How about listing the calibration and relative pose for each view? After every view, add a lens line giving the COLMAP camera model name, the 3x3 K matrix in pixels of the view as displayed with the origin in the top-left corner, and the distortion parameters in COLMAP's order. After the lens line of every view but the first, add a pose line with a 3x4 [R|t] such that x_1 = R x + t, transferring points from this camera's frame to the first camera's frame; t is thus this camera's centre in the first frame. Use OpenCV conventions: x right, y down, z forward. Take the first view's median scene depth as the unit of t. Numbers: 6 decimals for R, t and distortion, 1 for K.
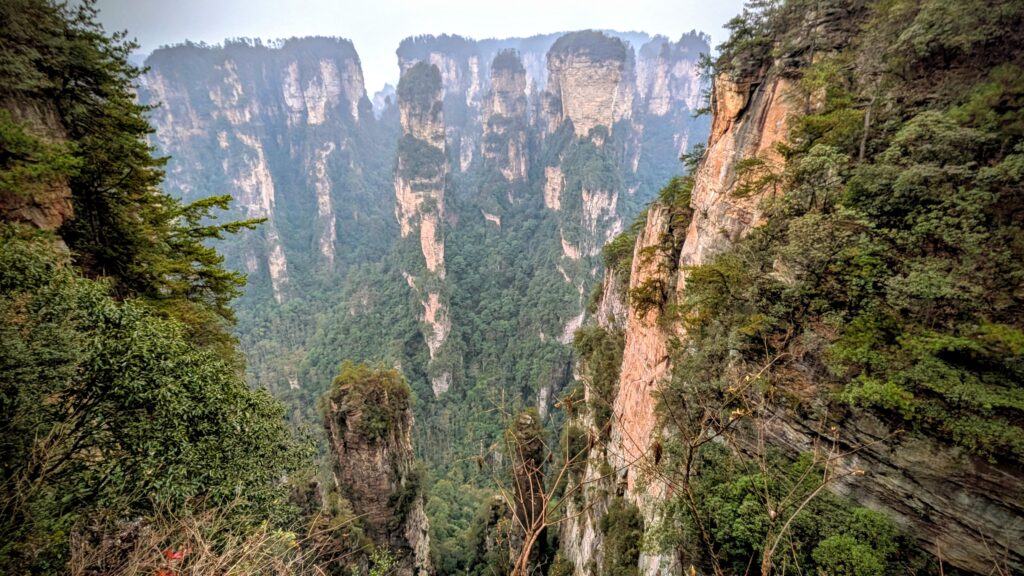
lens RADIAL K [[476.2, 0, 512.2], [0, 476.2, 287.2], [0, 0, 1]] dist [0.003685, 0.000004]
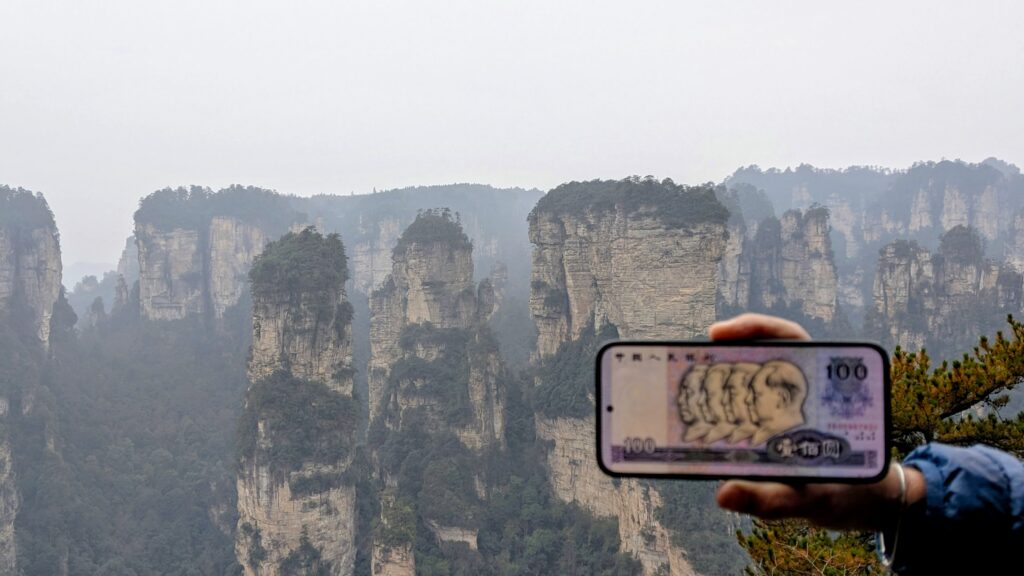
lens RADIAL K [[874.7, 0, 511.9], [0, 874.7, 287.9], [0, 0, 1]] dist [0.014494, -0.005647]
pose [[0.946578, -0.024126, 0.321570, -0.265150], [0.142834, 0.925410, -0.351019, -0.064403], [-0.289116, 0.378199, 0.879419, 0.154073]]
